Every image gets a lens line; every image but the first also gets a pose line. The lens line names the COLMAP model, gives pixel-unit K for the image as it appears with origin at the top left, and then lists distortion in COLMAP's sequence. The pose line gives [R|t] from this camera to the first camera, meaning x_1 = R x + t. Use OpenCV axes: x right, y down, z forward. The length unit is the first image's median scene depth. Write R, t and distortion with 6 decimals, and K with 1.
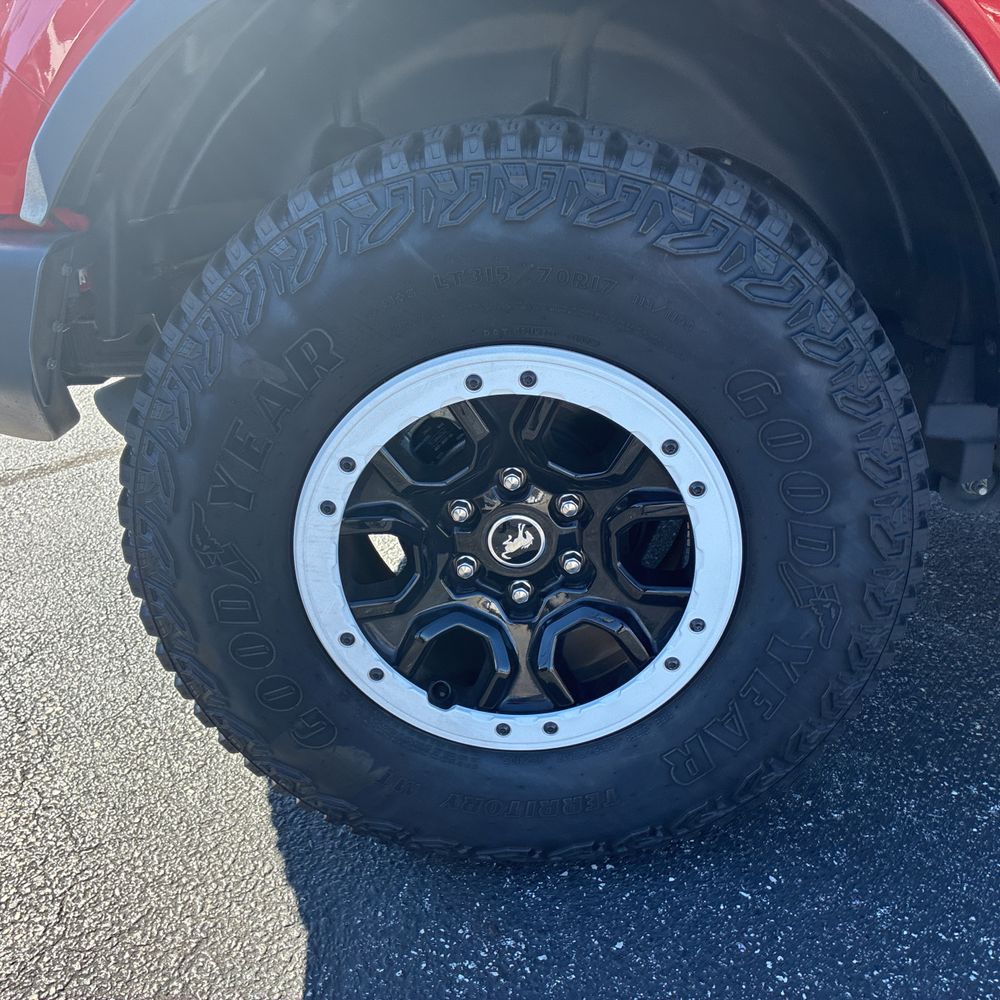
lens RADIAL K [[1010.5, 0, 480.0], [0, 1010.5, 509.1], [0, 0, 1]] dist [0.016527, 0.000000]
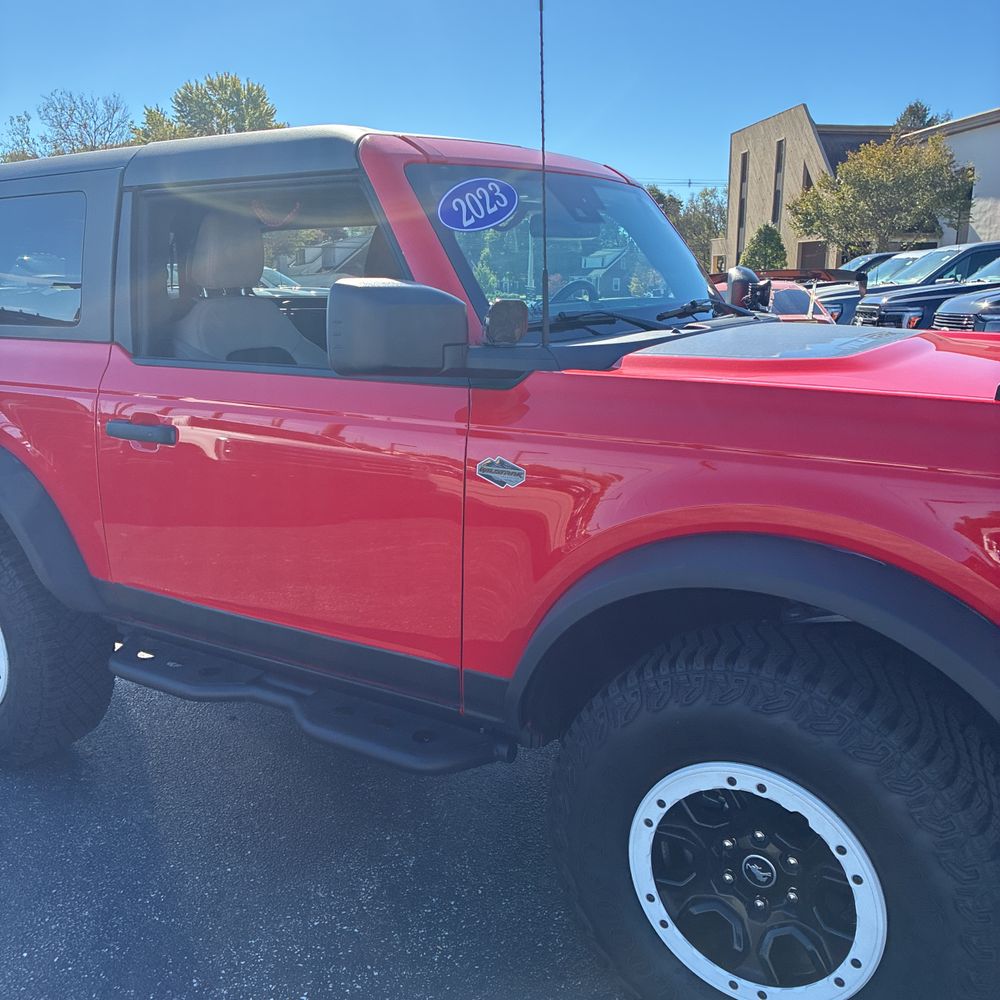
lens RADIAL K [[1010.5, 0, 489.4], [0, 1010.5, 499.7], [0, 0, 1]] dist [0.016527, 0.000000]
pose [[0.863397, 0.136475, -0.485717, 0.396977], [-0.211667, 0.971880, -0.103177, -0.309598], [0.457978, 0.191893, 0.868006, -0.802264]]
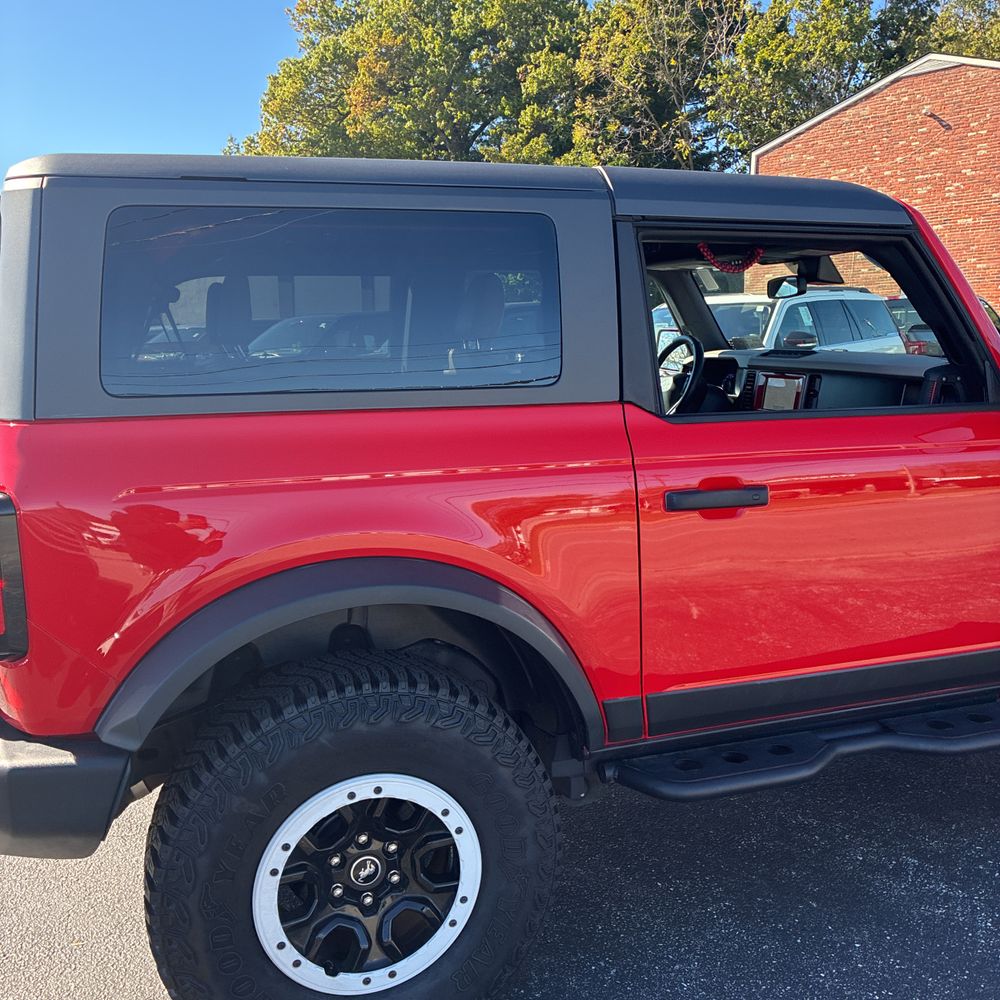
lens RADIAL K [[1010.5, 0, 509.3], [0, 1010.5, 496.9], [0, 0, 1]] dist [0.016527, 0.000000]
pose [[0.920121, -0.037026, 0.389881, -0.448275], [0.134441, 0.964888, -0.225649, -0.187390], [-0.367836, 0.260040, 0.892791, -1.010683]]
